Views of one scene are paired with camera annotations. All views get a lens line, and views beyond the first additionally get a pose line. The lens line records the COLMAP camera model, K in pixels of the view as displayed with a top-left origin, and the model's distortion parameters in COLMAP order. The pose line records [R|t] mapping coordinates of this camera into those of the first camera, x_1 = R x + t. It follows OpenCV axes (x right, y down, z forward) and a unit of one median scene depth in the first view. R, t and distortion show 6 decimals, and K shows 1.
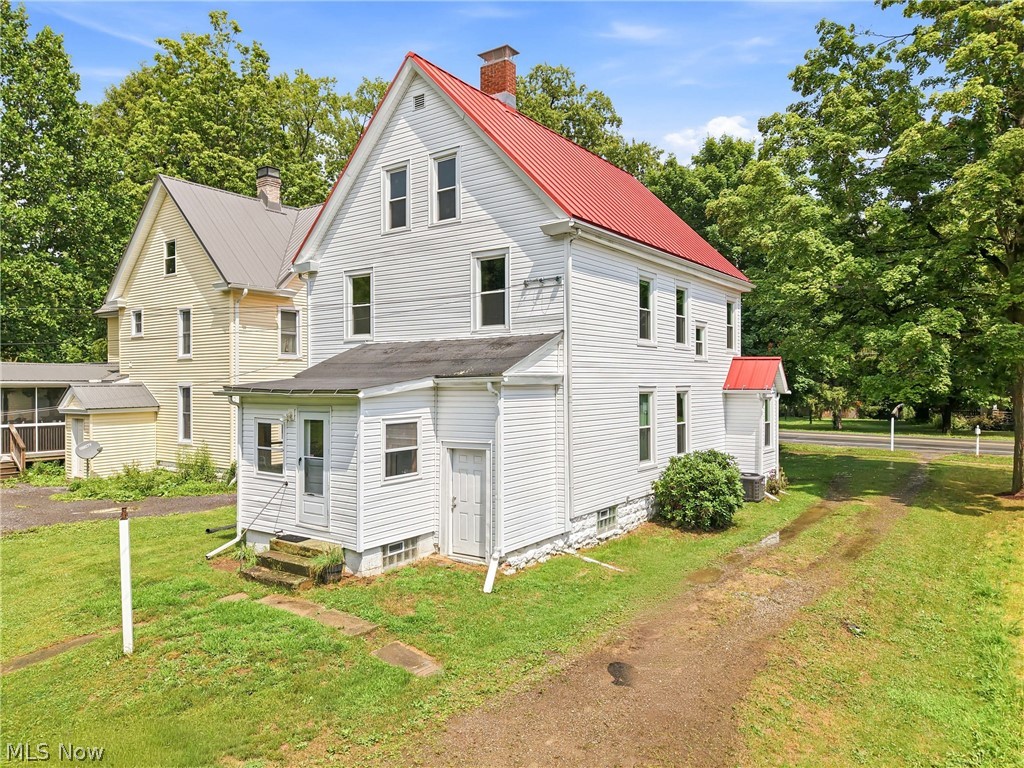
lens RADIAL K [[686.8, 0, 523.0], [0, 686.8, 386.1], [0, 0, 1]] dist [0.024254, -0.019852]
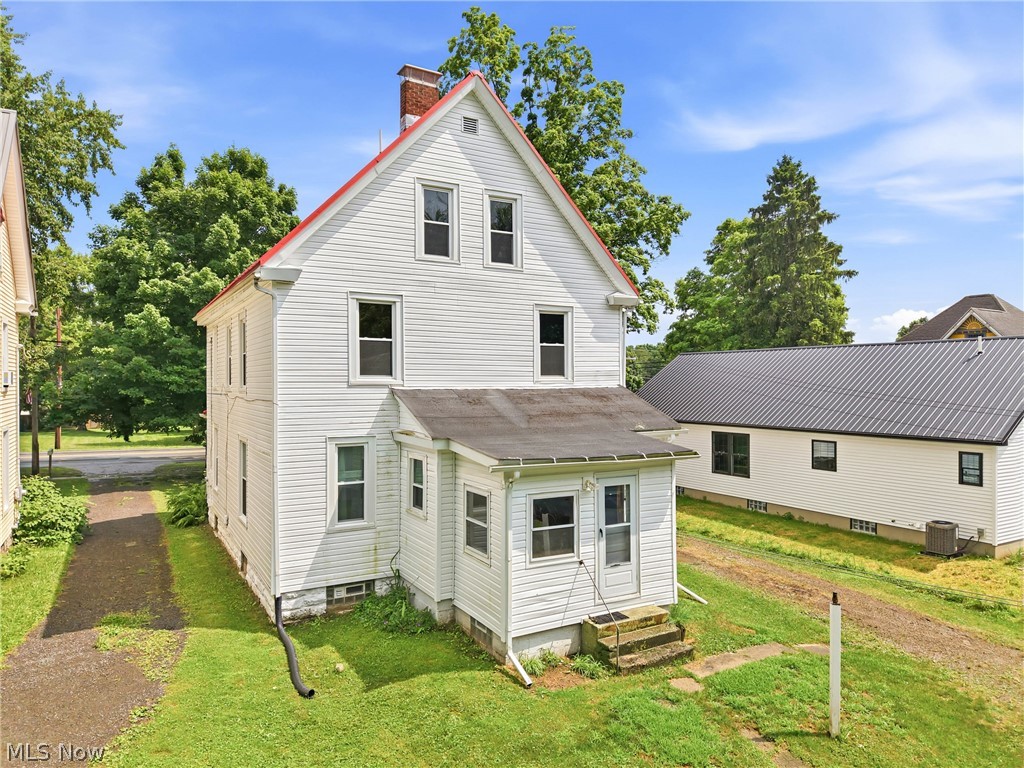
lens RADIAL K [[686.8, 0, 520.5], [0, 686.8, 380.7], [0, 0, 1]] dist [0.024254, -0.019852]
pose [[0.411095, 0.005583, 0.911576, -1.007177], [0.000018, 0.999981, -0.006133, -0.074145], [-0.911593, 0.002538, 0.411087, 0.600225]]
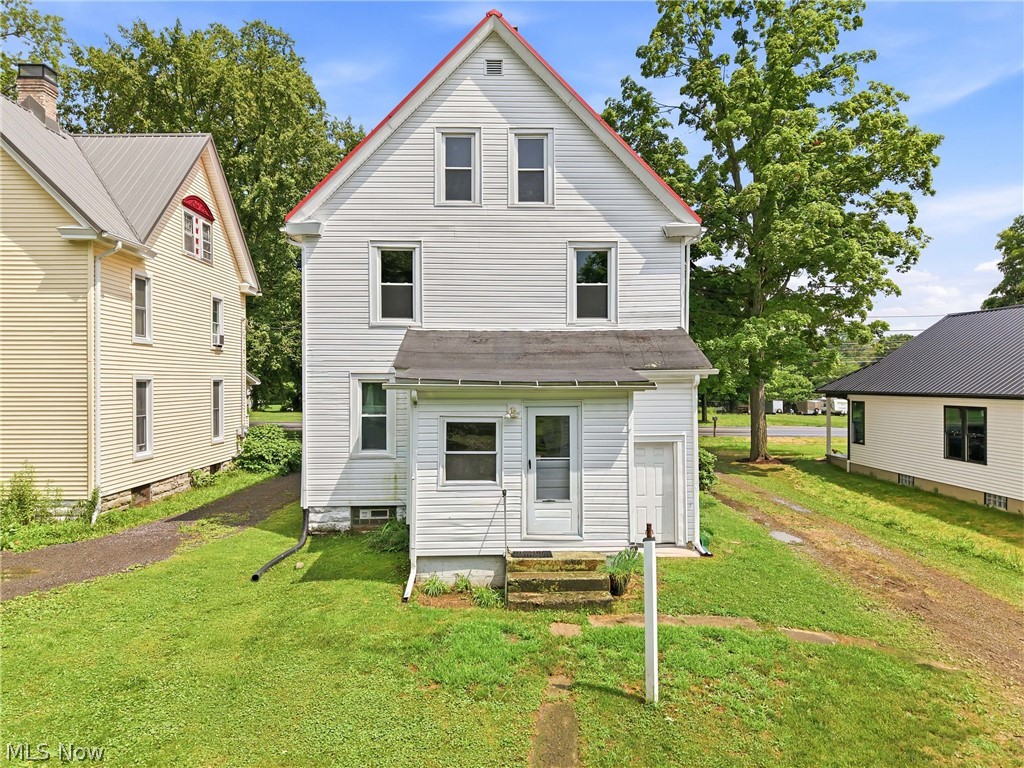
lens RADIAL K [[686.8, 0, 516.2], [0, 686.8, 385.0], [0, 0, 1]] dist [0.024254, -0.019852]
pose [[0.802013, 0.002335, 0.597302, -0.709128], [-0.001275, 0.999997, -0.002198, 0.009926], [-0.597305, 0.001001, 0.802014, 0.268083]]
